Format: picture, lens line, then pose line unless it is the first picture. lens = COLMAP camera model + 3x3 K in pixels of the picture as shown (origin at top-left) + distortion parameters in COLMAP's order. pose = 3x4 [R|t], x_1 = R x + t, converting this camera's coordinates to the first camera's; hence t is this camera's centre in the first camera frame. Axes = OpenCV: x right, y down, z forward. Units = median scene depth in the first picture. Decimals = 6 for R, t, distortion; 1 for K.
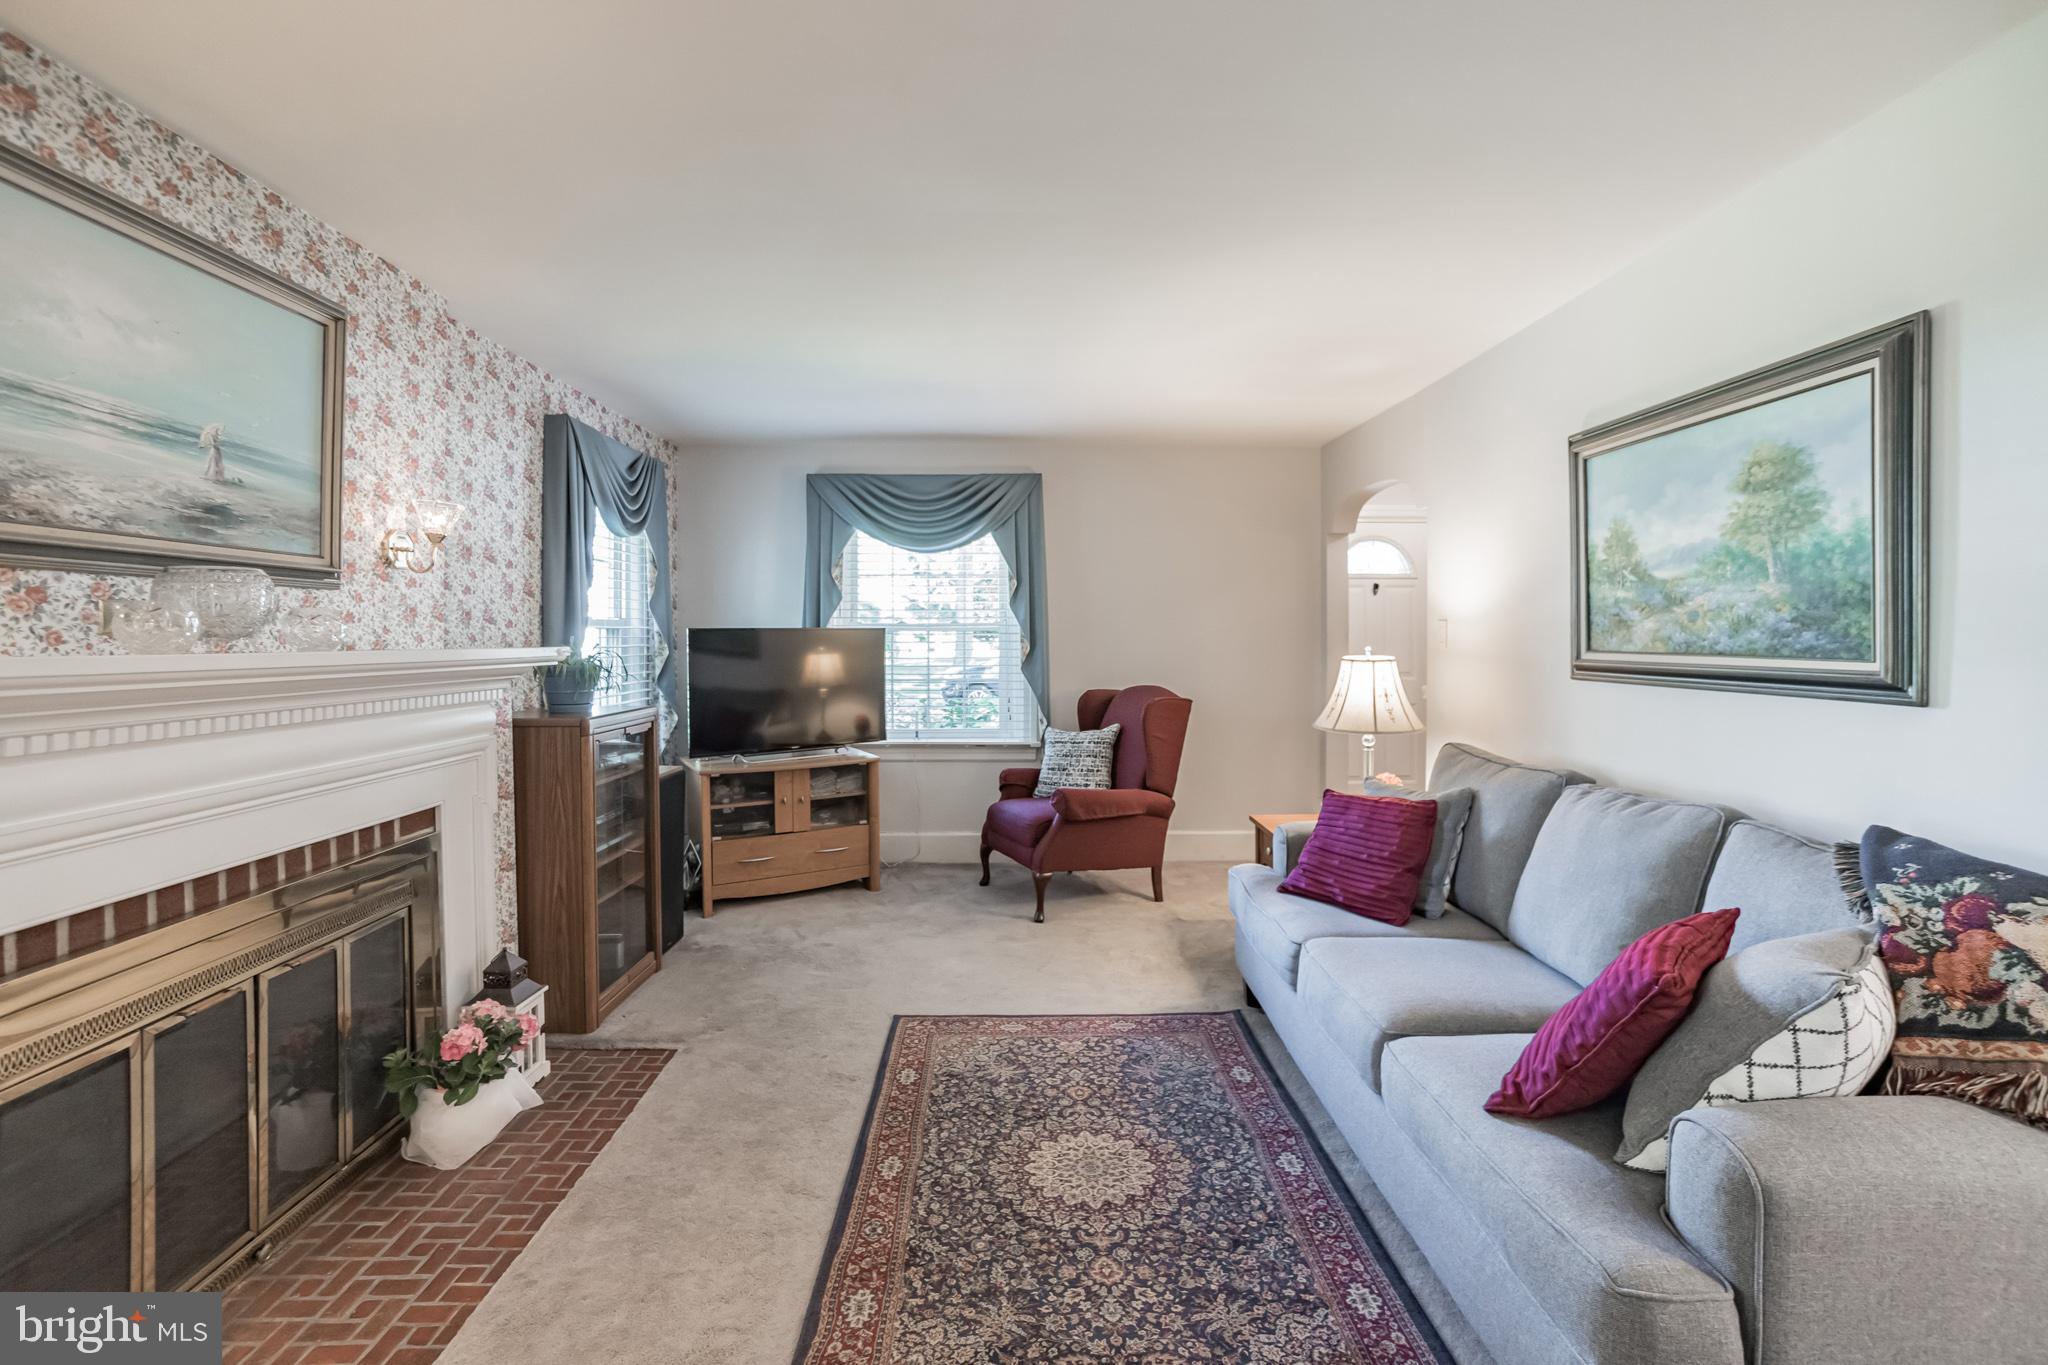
lens RADIAL K [[886.1, 0, 983.8], [0, 886.1, 638.1], [0, 0, 1]] dist [0.142677, 0.000008]
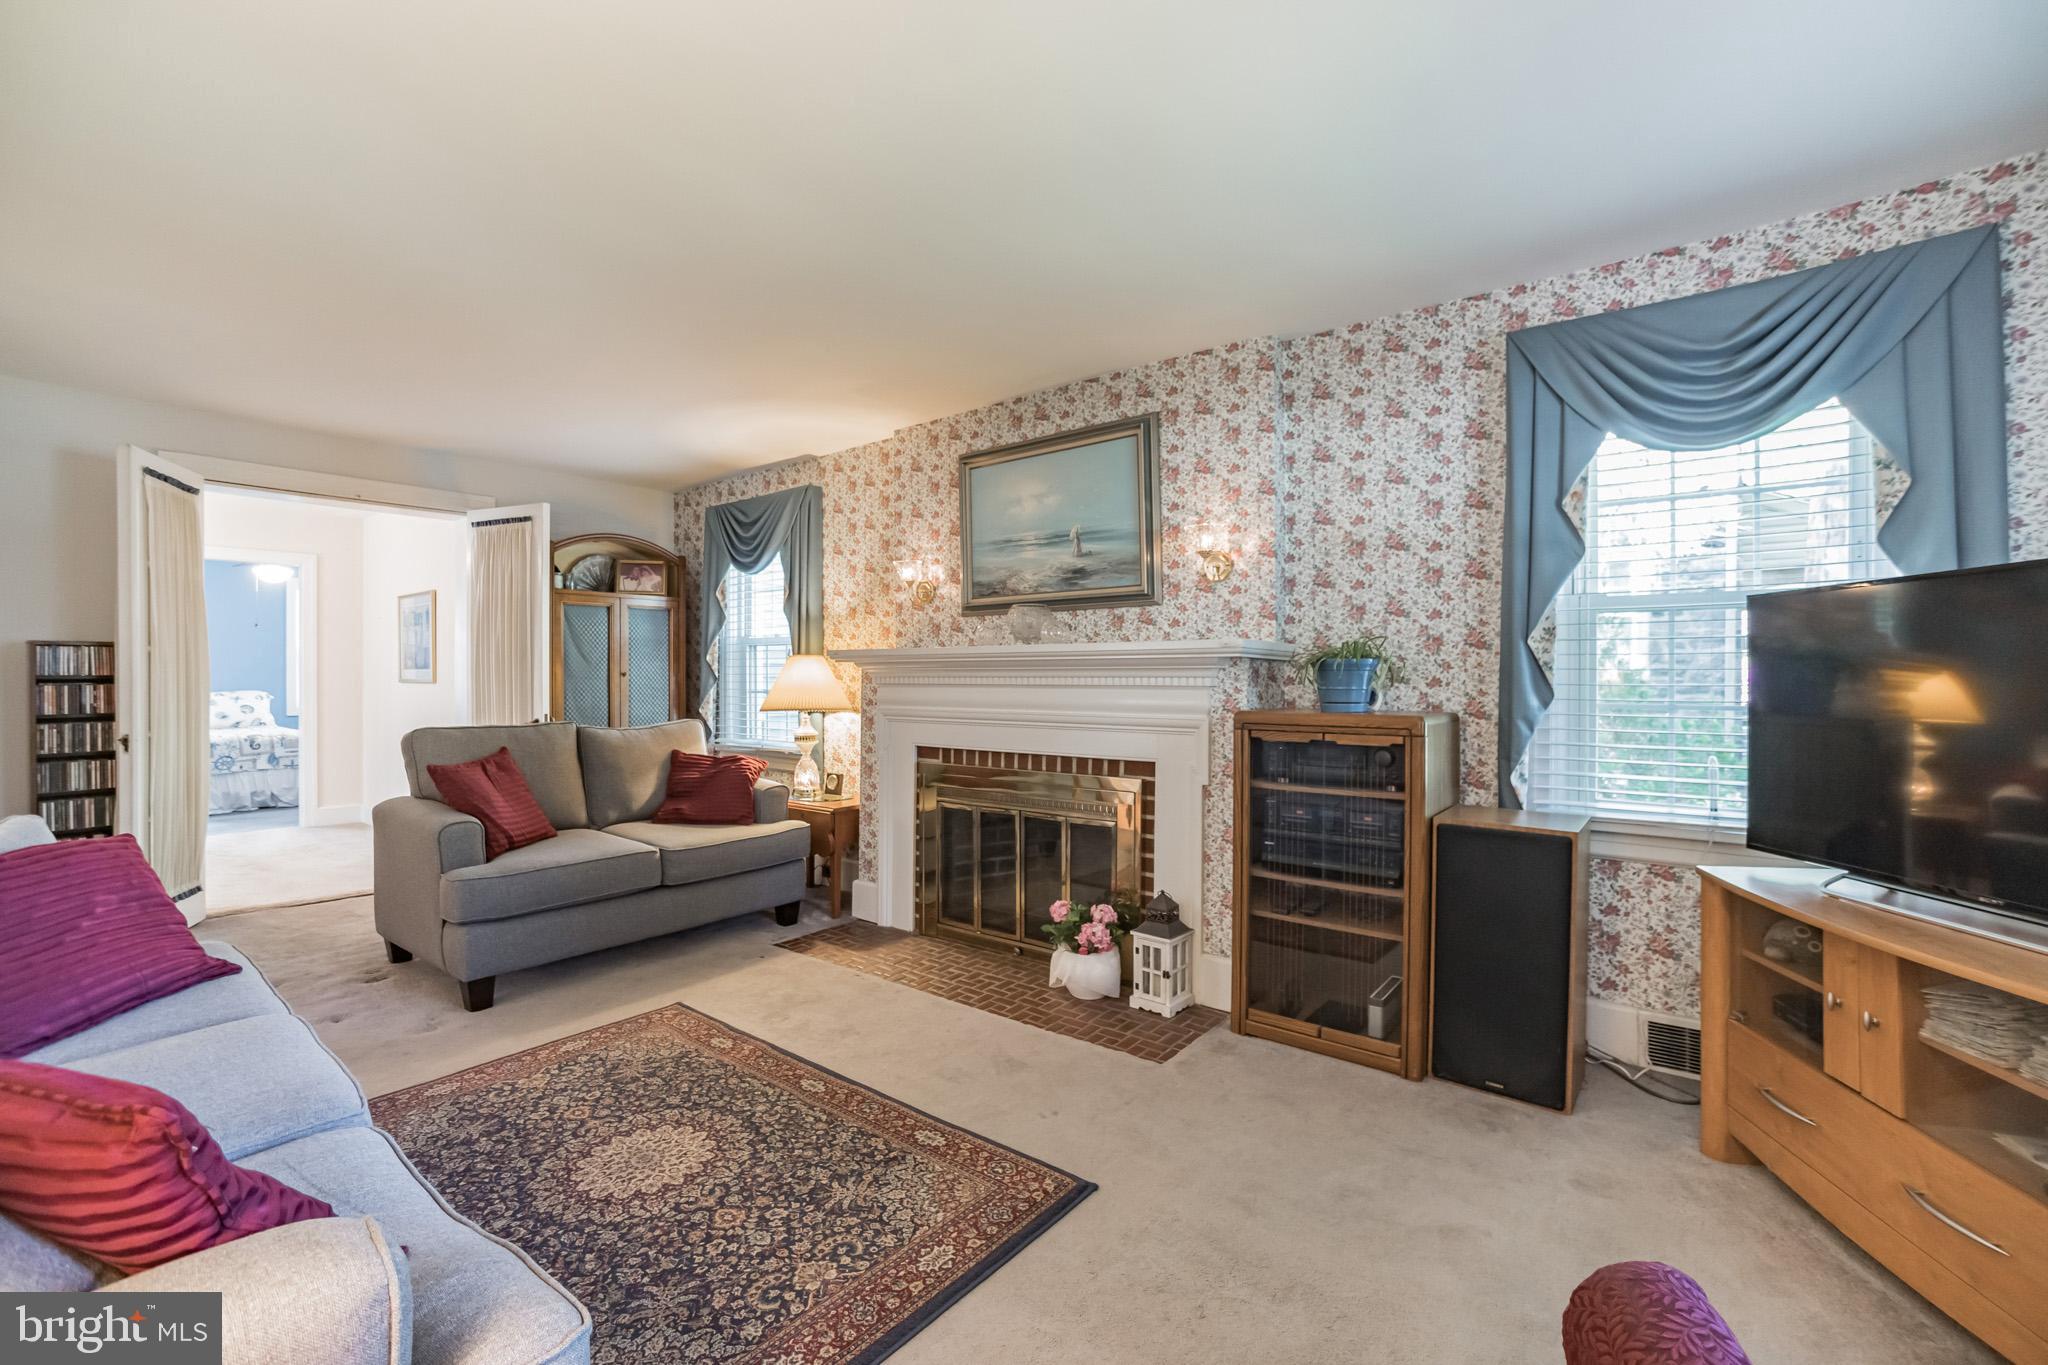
lens RADIAL K [[868.6, 0, 1047.7], [0, 868.6, 697.7], [0, 0, 1]] dist [-0.041521, 0.034605]
pose [[-0.582458, 0.024050, -0.812505, 0.572980], [0.003808, 0.999632, 0.026860, 0.062635], [0.812852, 0.012551, -0.582335, 1.813316]]
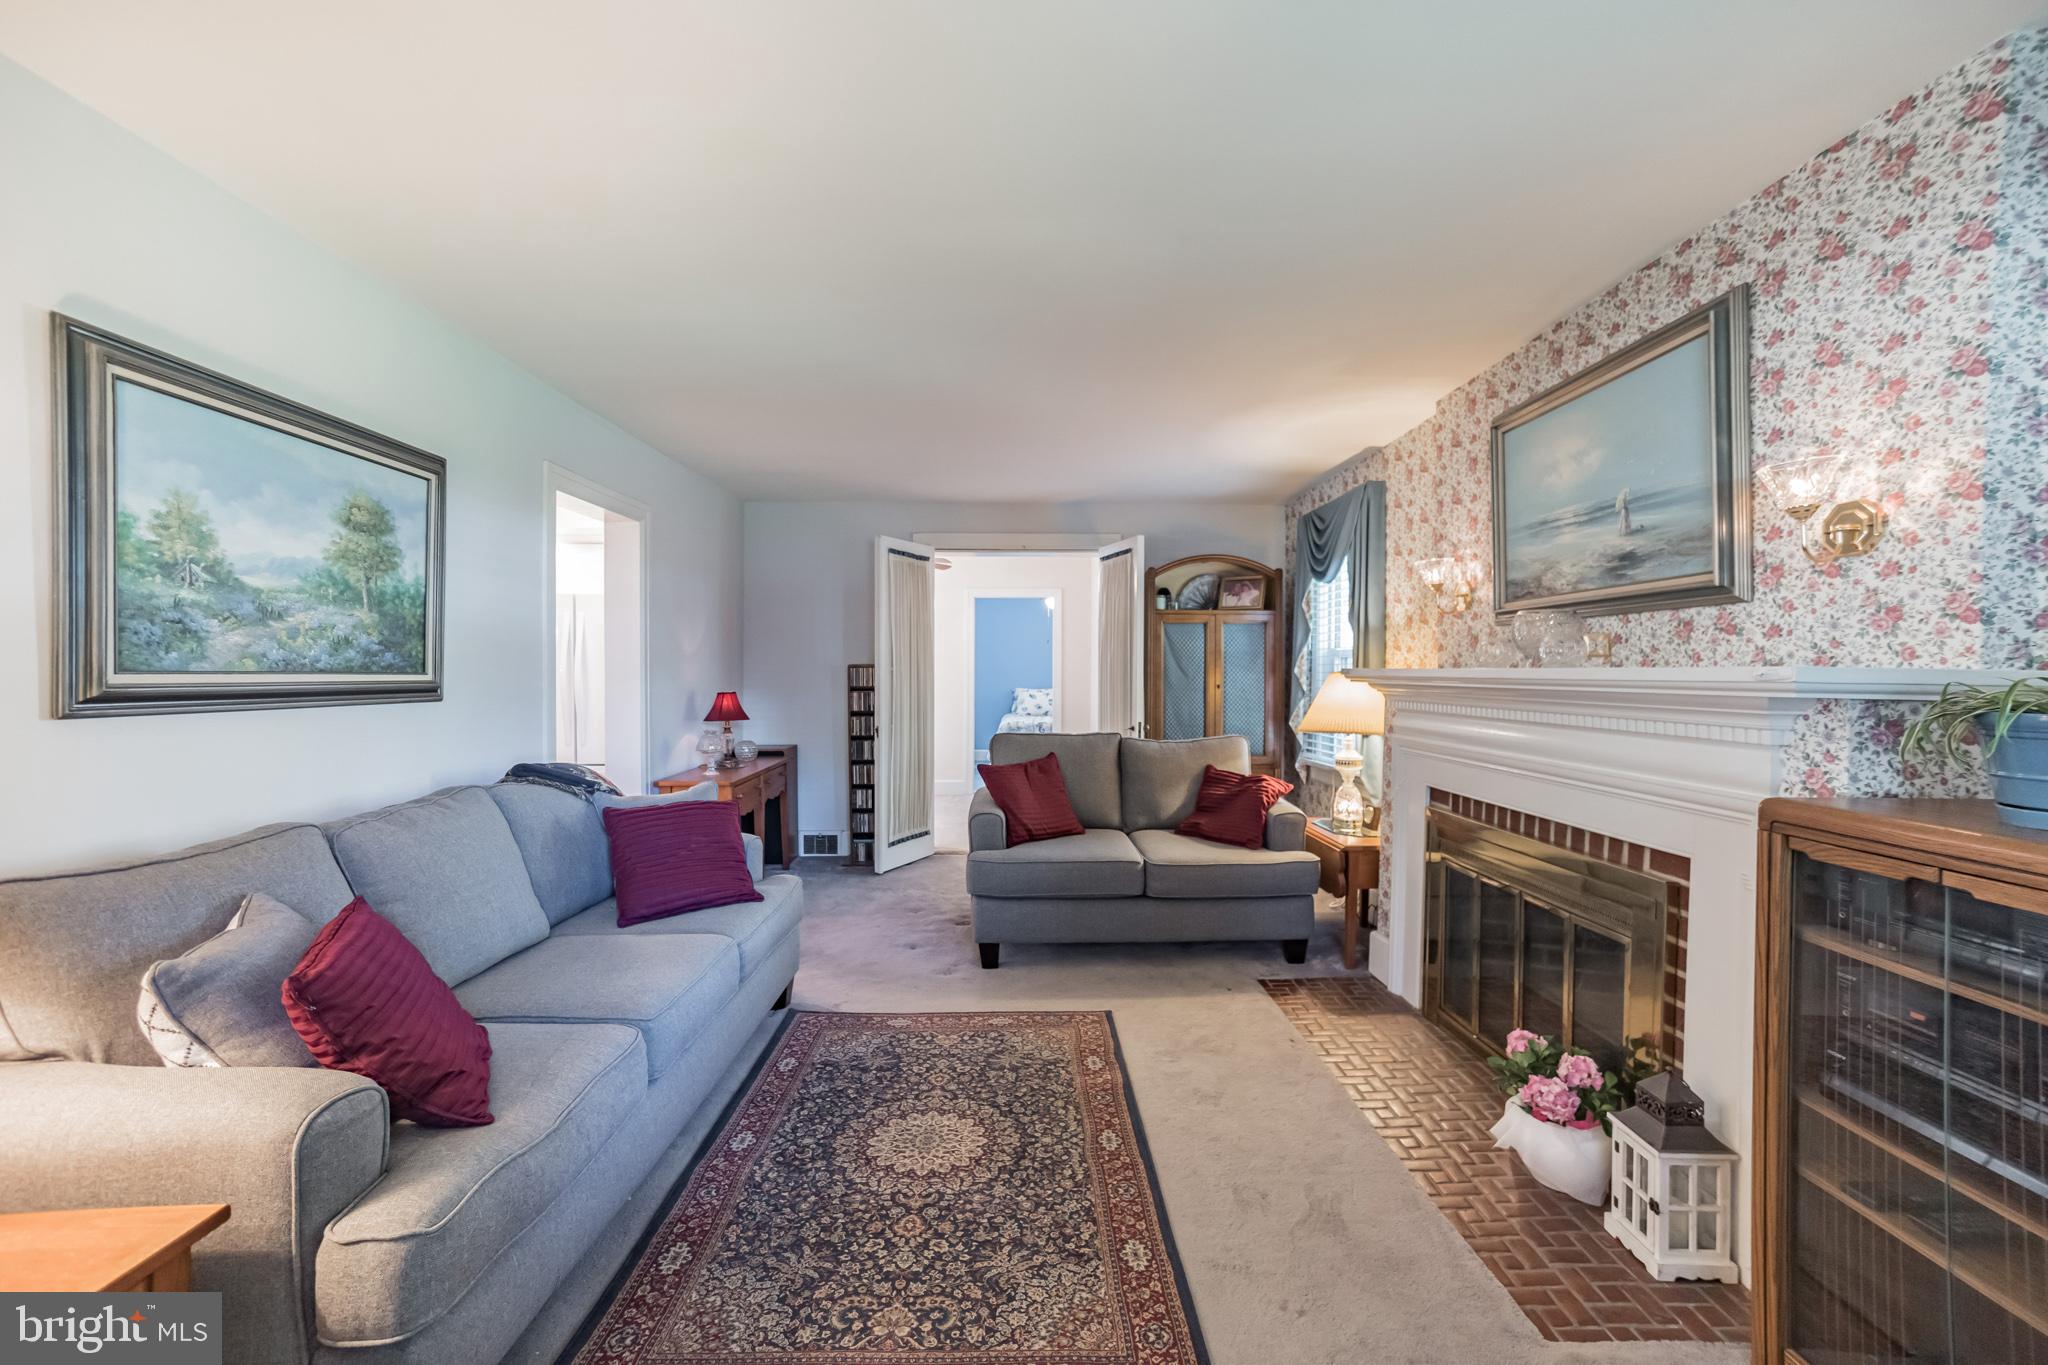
lens RADIAL K [[868.6, 0, 1047.7], [0, 868.6, 697.7], [0, 0, 1]] dist [-0.041521, 0.034605]
pose [[-0.998003, 0.002271, -0.063133, 0.034950], [0.000306, 0.999516, 0.031111, 0.016148], [0.063173, 0.031029, -0.997520, 1.954562]]
